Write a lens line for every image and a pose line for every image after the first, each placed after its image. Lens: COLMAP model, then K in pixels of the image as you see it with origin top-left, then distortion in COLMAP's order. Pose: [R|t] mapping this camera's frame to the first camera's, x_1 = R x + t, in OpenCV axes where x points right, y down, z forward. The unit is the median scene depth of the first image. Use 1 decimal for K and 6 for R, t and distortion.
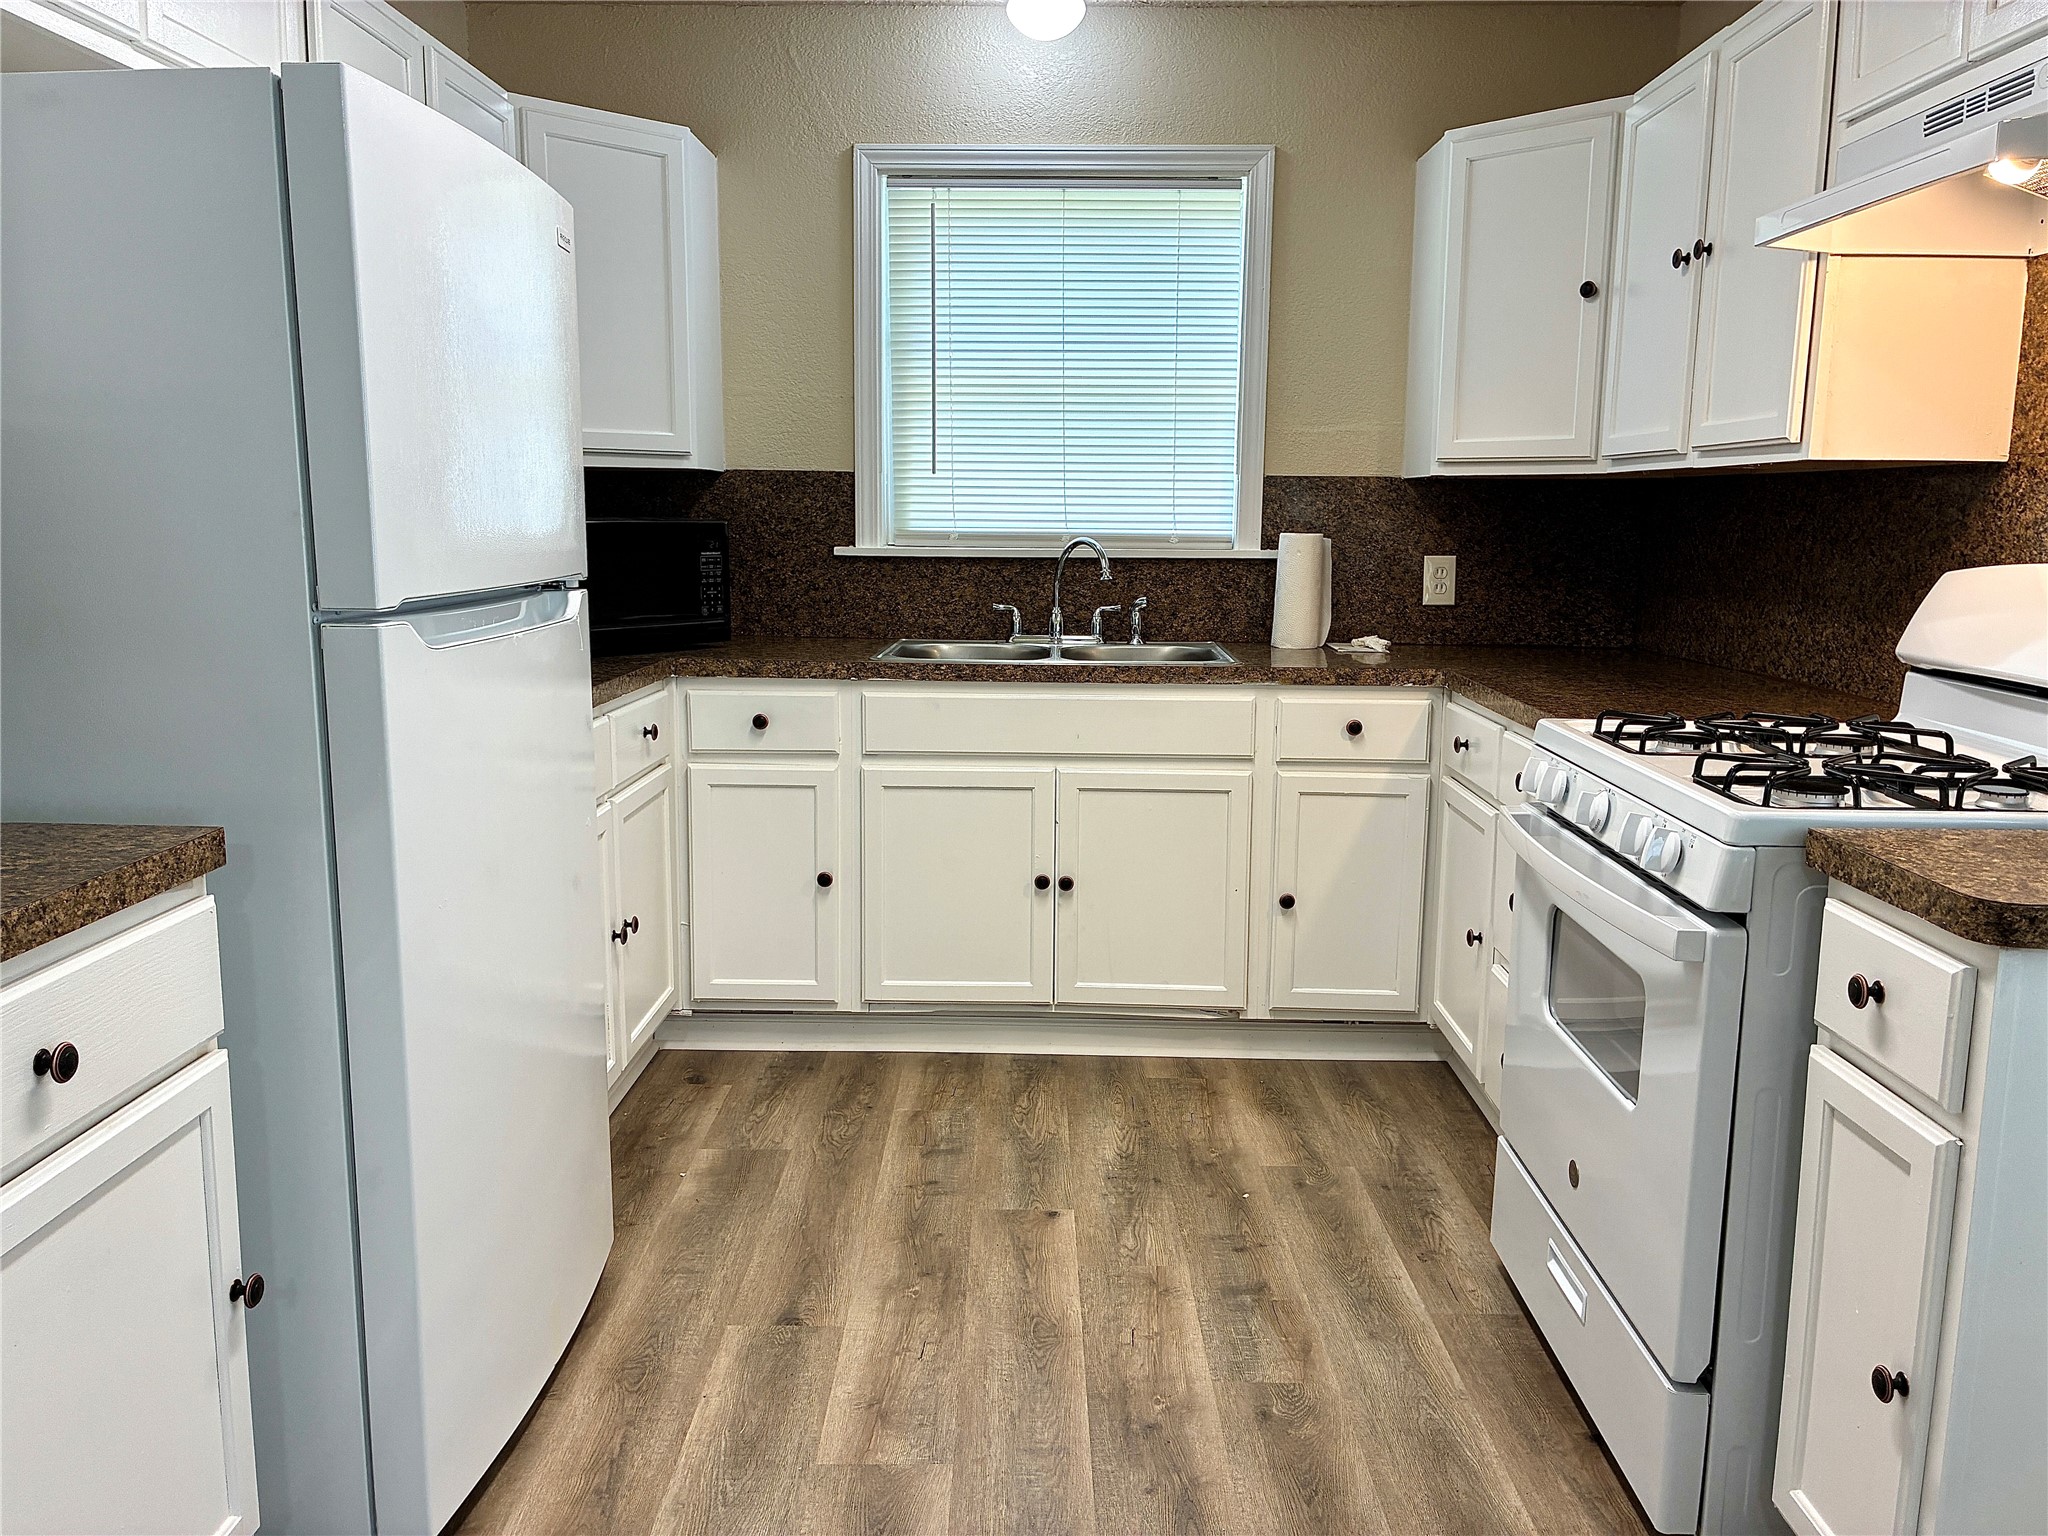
lens RADIAL K [[1574.9, 0, 1018.0], [0, 1574.9, 753.5], [0, 0, 1]] dist [0.026282, -0.006858]
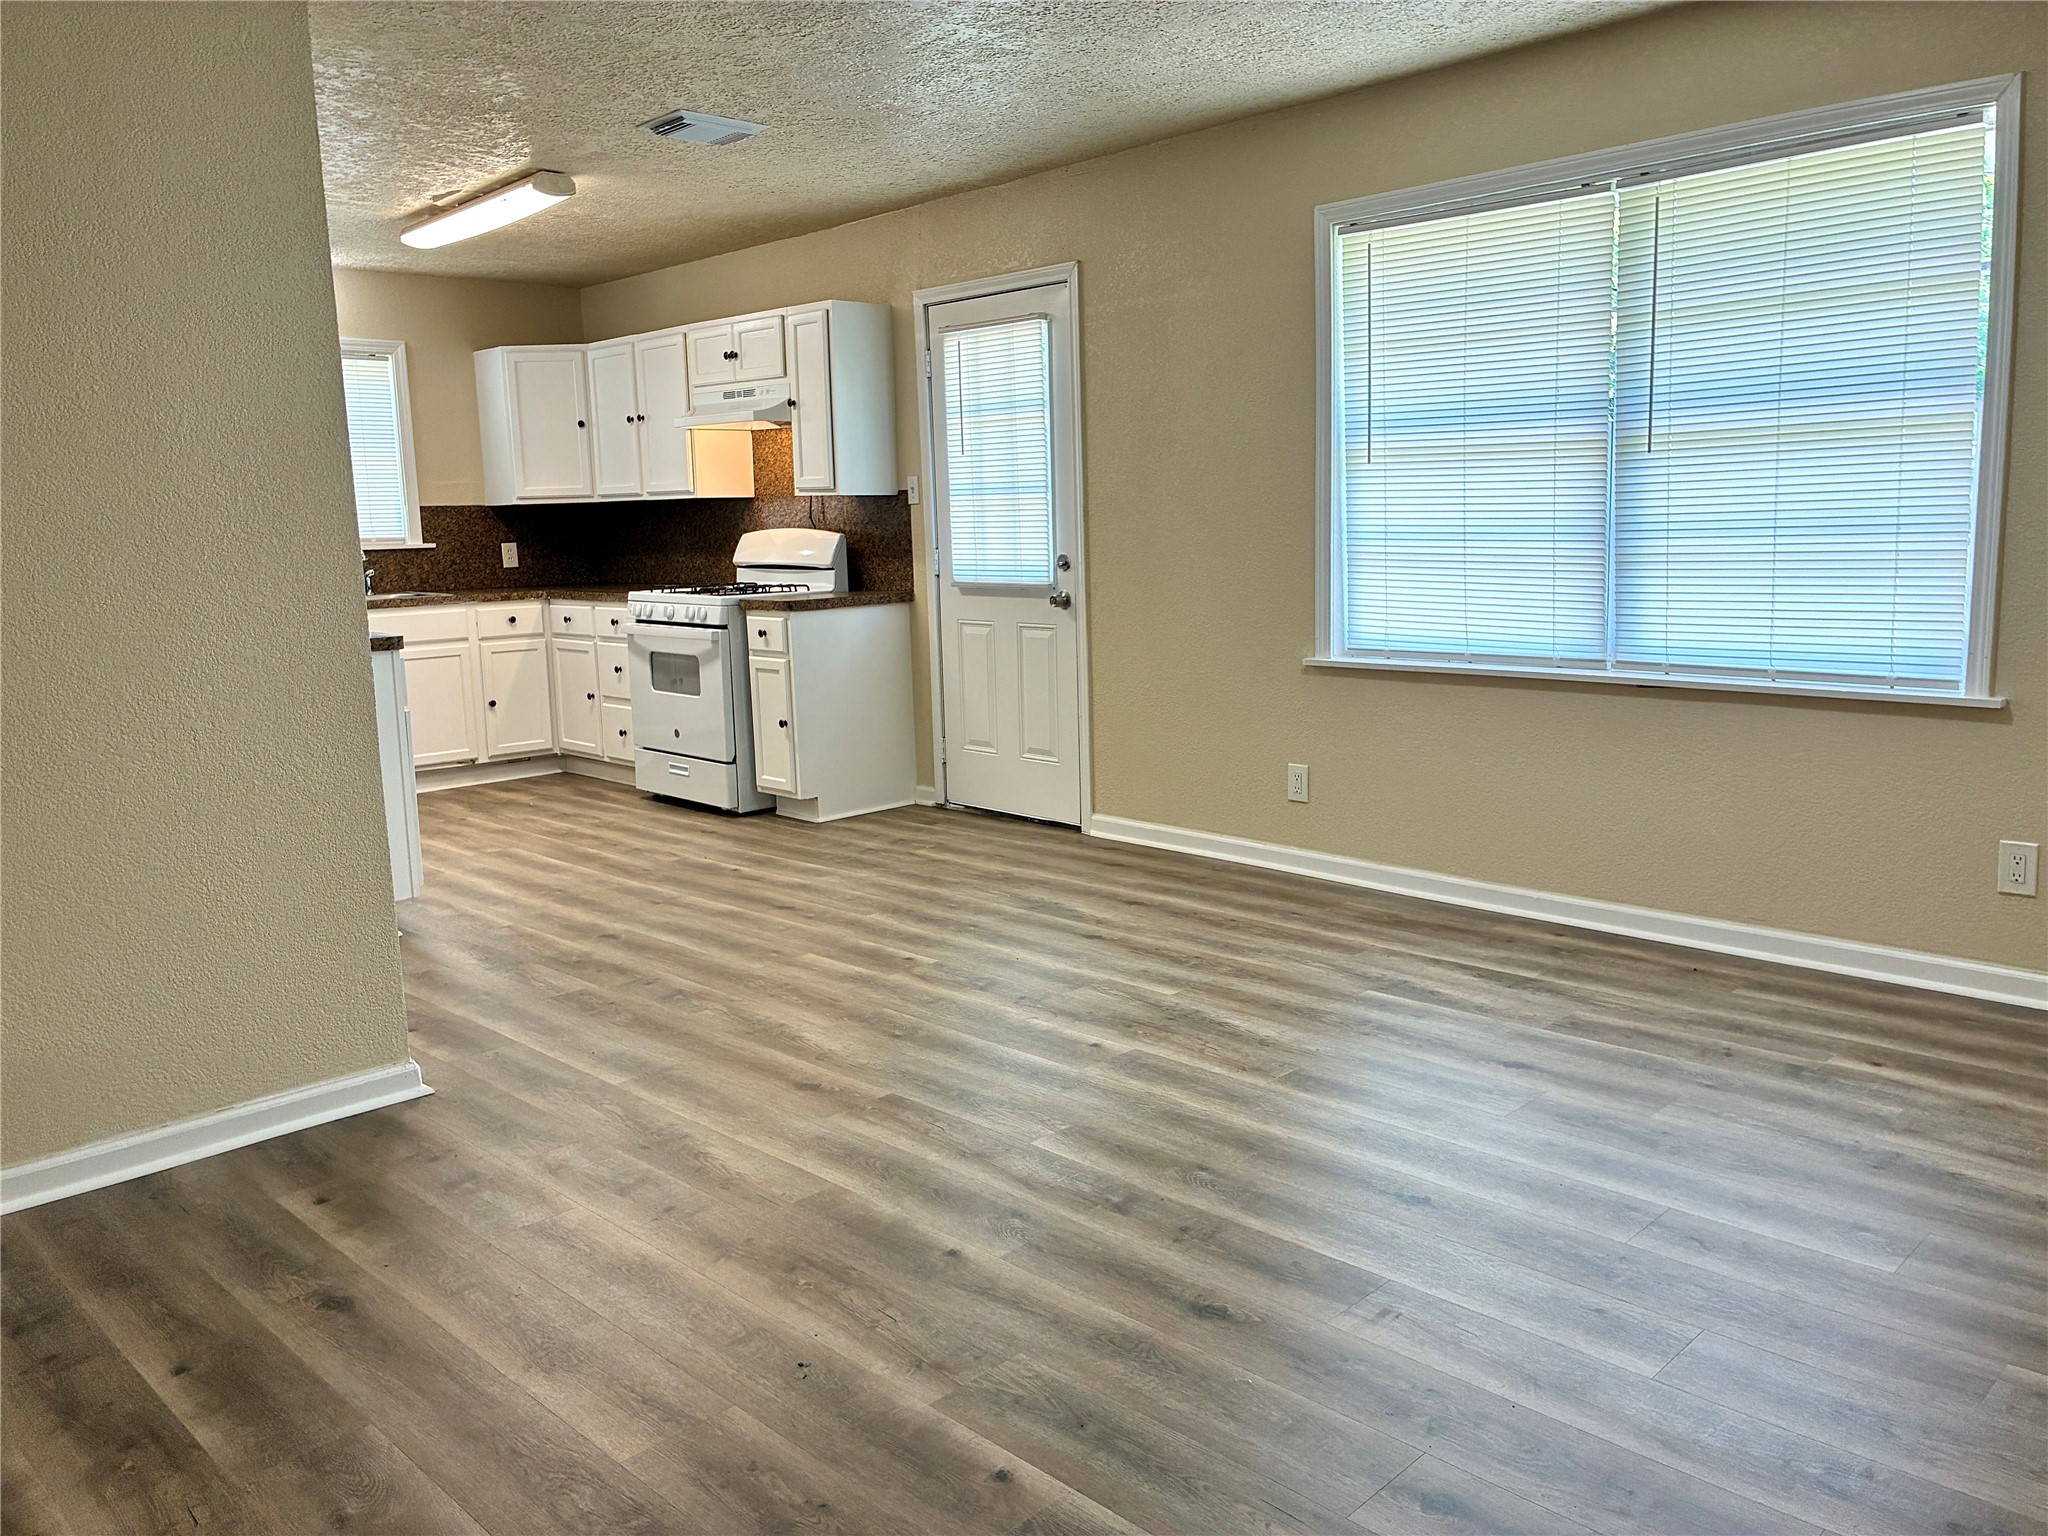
lens RADIAL K [[1574.9, 0, 1018.0], [0, 1574.9, 753.5], [0, 0, 1]] dist [0.026282, -0.006858]
pose [[0.711059, -0.134512, 0.690146, -0.848783], [0.141327, 0.988841, 0.047119, 0.167677], [-0.688782, 0.064032, 0.722135, -1.087702]]
